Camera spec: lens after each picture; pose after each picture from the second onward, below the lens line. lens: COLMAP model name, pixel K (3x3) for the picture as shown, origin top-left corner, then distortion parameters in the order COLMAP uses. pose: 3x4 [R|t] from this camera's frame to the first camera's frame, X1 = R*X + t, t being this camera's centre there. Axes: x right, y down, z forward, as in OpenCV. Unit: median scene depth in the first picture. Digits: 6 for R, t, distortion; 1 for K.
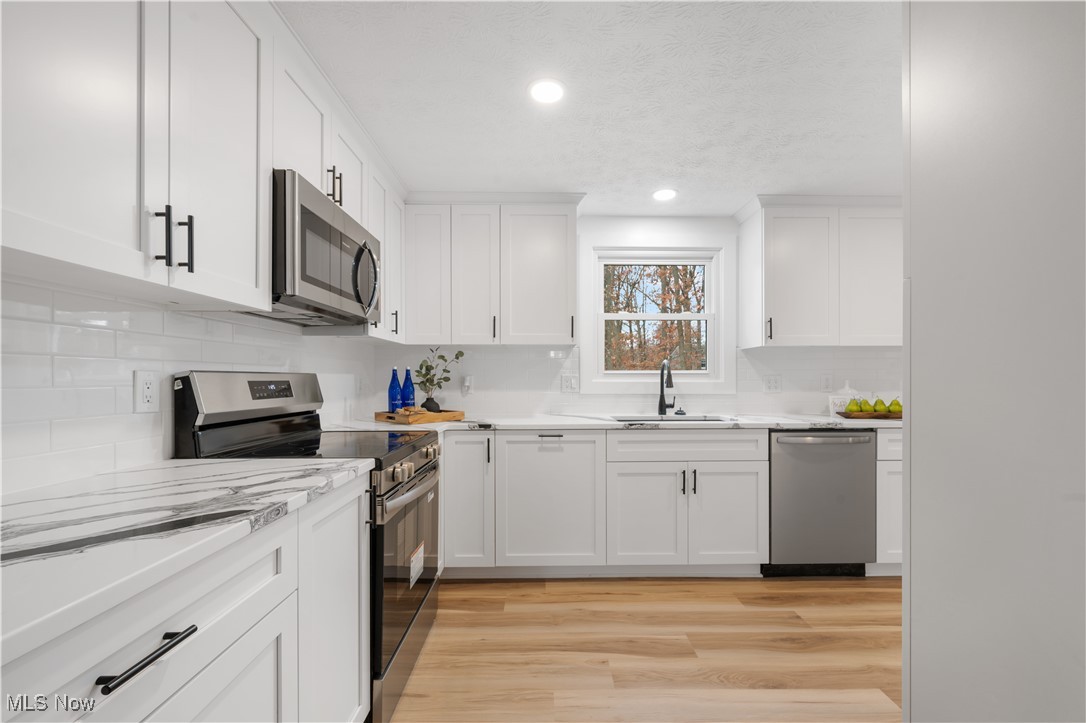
lens RADIAL K [[435.6, 0, 548.7], [0, 435.6, 375.7], [0, 0, 1]] dist [0.000683, -0.000176]
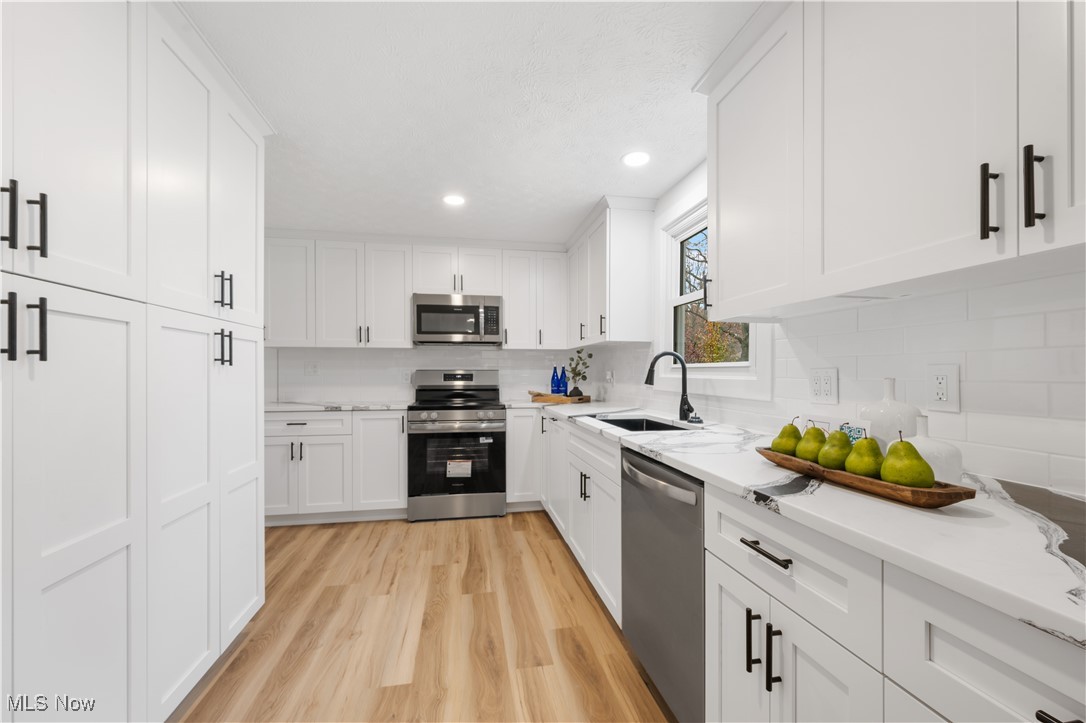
lens RADIAL K [[435.6, 0, 548.7], [0, 435.6, 375.7], [0, 0, 1]] dist [0.000683, -0.000176]
pose [[0.175499, 0.009553, -0.984433, 1.322325], [0.005187, 0.999930, 0.010628, -0.000626], [0.984466, -0.006972, 0.175437, 0.838531]]
